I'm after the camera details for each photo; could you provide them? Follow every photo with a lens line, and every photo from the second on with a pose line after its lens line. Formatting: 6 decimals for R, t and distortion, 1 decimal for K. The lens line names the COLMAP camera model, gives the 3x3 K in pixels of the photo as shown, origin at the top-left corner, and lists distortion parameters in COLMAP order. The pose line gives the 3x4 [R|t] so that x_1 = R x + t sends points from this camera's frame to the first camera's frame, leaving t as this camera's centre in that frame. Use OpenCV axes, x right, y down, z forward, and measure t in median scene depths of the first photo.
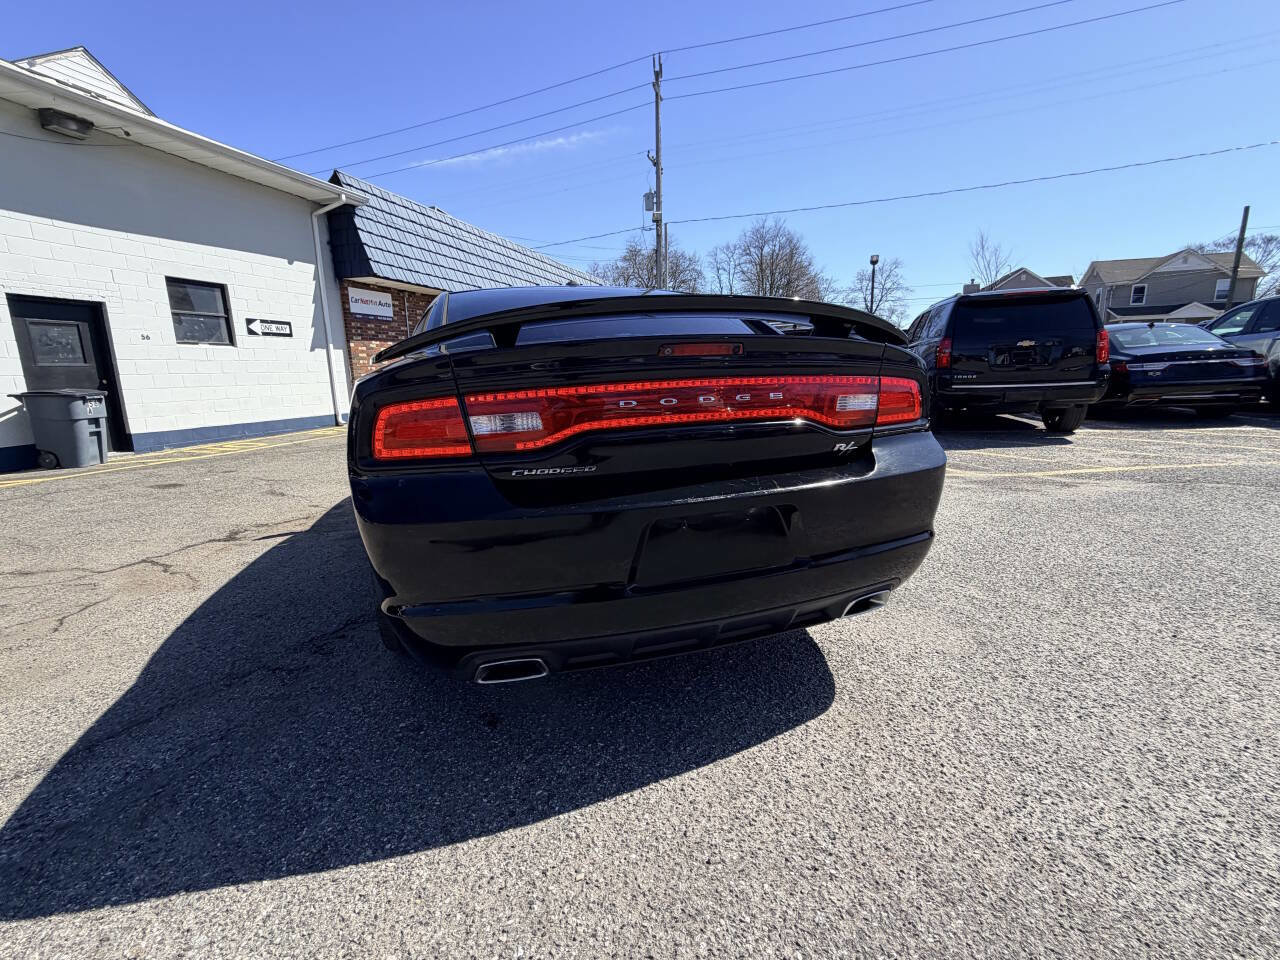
lens RADIAL K [[564.0, 0, 639.8], [0, 564.0, 476.9], [0, 0, 1]] dist [-0.000760, 0.000081]
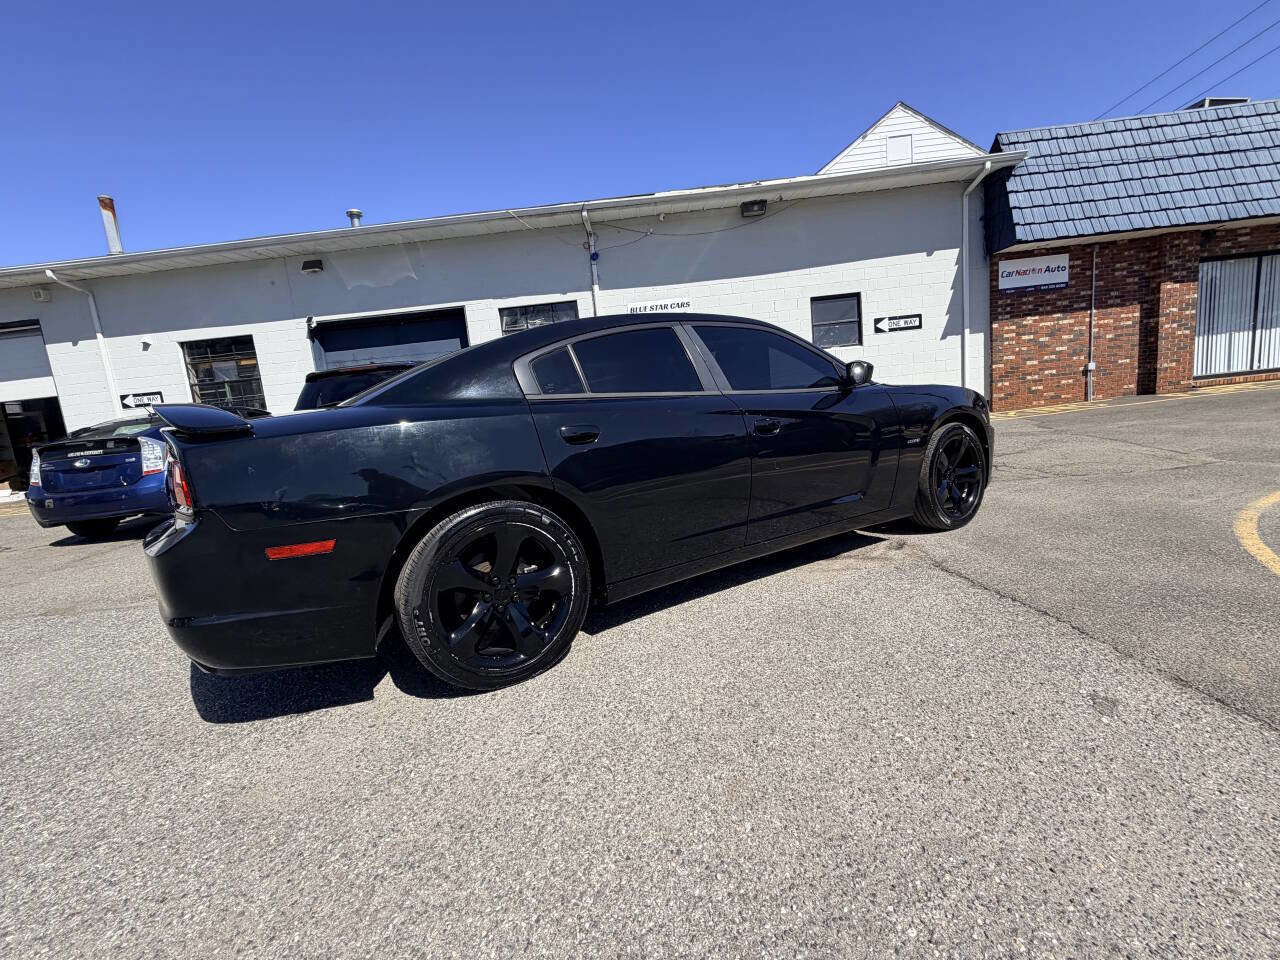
lens RADIAL K [[564.0, 0, 642.6], [0, 564.0, 474.9], [0, 0, 1]] dist [-0.000760, 0.000081]
pose [[0.252504, 0.135112, -0.958116, 0.298581], [-0.088632, 0.989270, 0.116147, -0.062718], [0.963528, 0.055592, 0.261770, 0.276513]]
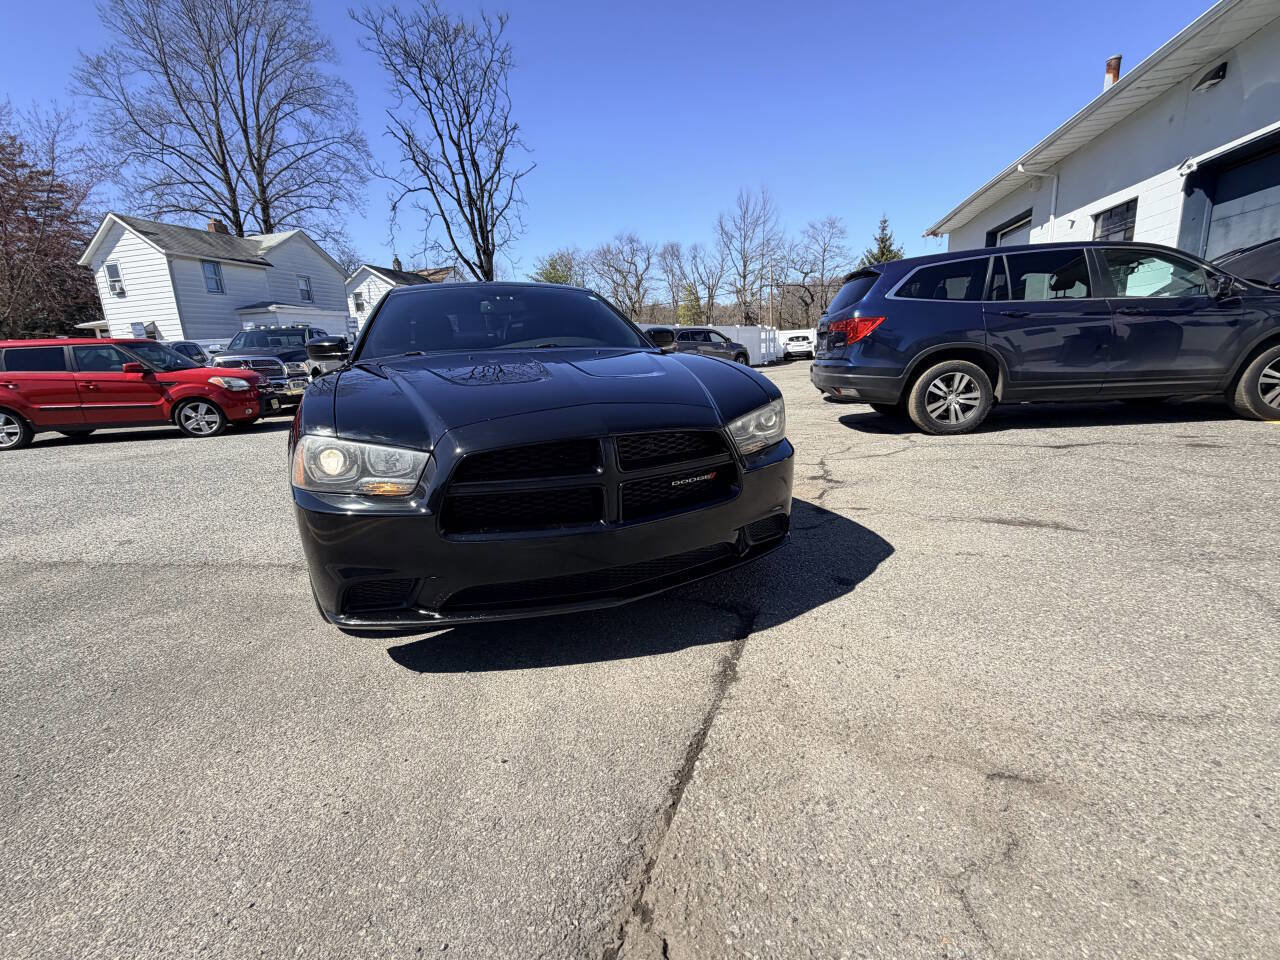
lens RADIAL K [[564.0, 0, 642.4], [0, 564.0, 476.7], [0, 0, 1]] dist [-0.000760, 0.000081]
pose [[-0.995502, 0.088723, -0.033221, -0.139955], [0.068606, 0.916952, 0.393054, -0.139483], [0.065335, 0.389007, -0.918915, 0.798229]]
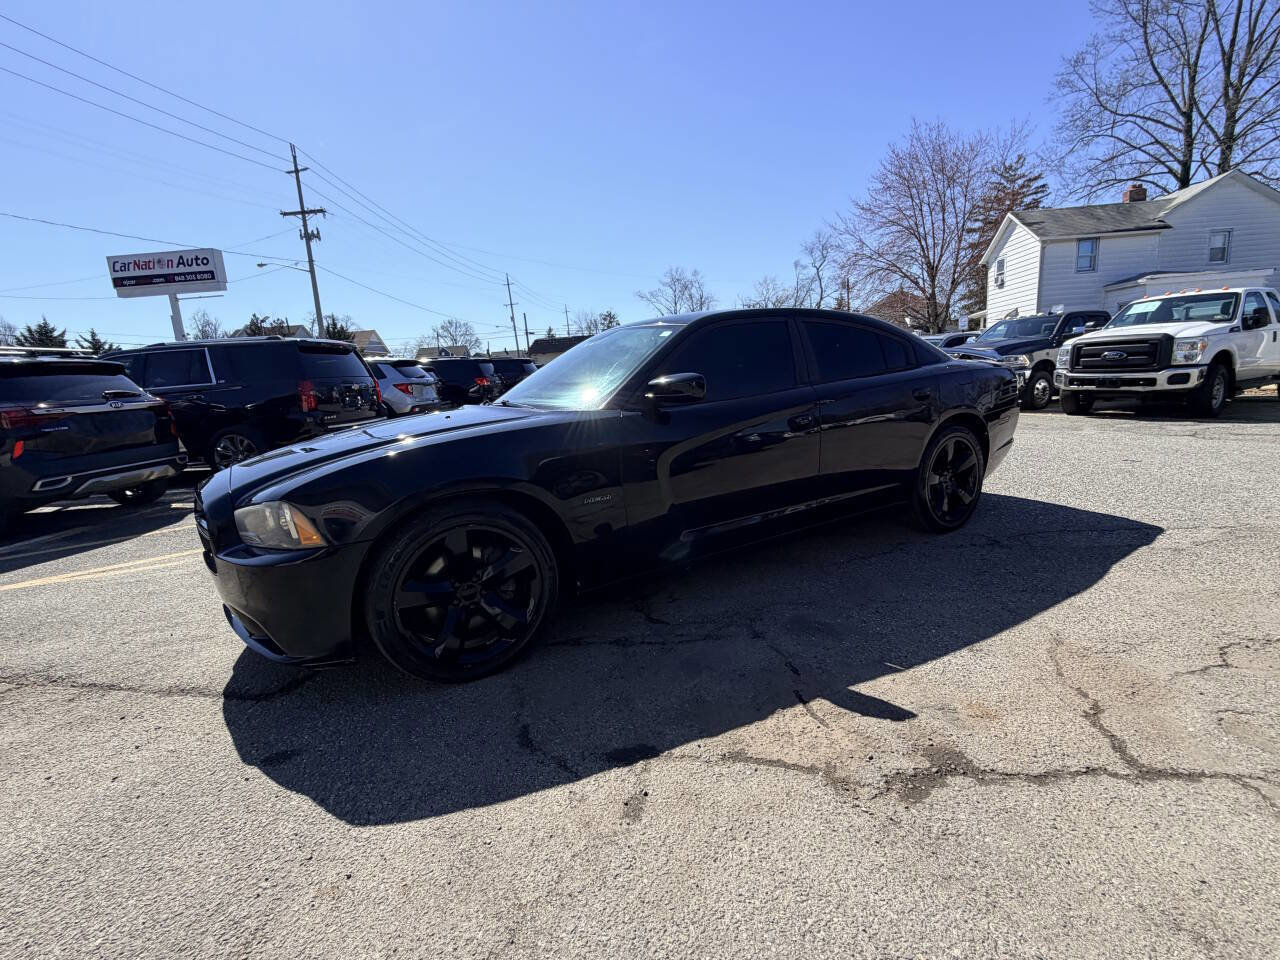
lens RADIAL K [[564.0, 0, 642.5], [0, 564.0, 474.9], [0, 0, 1]] dist [-0.000760, 0.000081]
pose [[-0.218714, -0.122872, 0.968022, -0.423829], [0.242611, 0.954041, 0.175913, -0.087683], [-0.945148, 0.273327, -0.178852, 0.493867]]
